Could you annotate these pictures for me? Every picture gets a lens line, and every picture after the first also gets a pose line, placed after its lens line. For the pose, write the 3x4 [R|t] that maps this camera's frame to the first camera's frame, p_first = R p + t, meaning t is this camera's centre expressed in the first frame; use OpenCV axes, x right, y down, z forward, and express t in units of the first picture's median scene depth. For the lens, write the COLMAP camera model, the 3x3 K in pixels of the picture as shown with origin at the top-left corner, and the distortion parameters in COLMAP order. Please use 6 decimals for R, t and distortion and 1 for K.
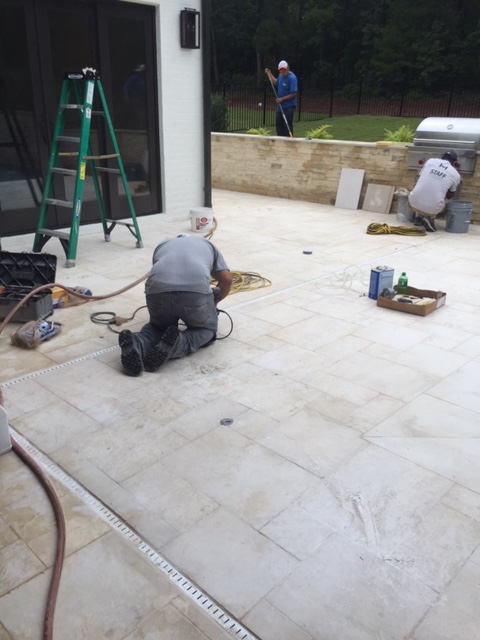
lens RADIAL K [[546.7, 0, 236.0], [0, 546.7, 320.5], [0, 0, 1]] dist [0.067121, -0.076205]
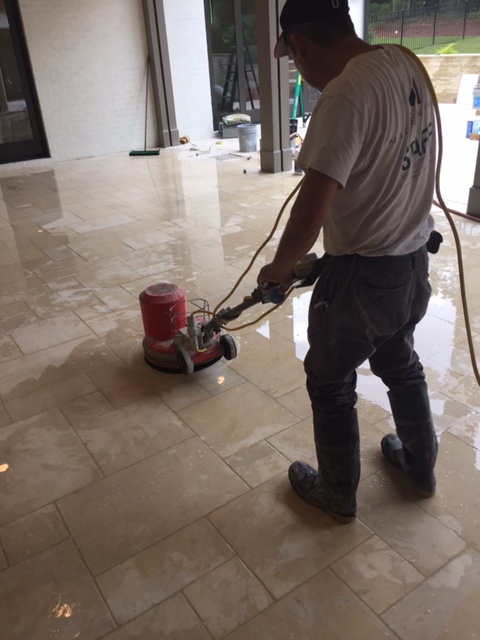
lens RADIAL K [[546.7, 0, 244.1], [0, 546.7, 317.6], [0, 0, 1]] dist [0.067121, -0.076205]
pose [[0.978415, 0.020046, -0.205675, -0.042778], [-0.001715, 0.996038, 0.088917, 0.200837], [0.206643, -0.086645, 0.974572, -0.501191]]
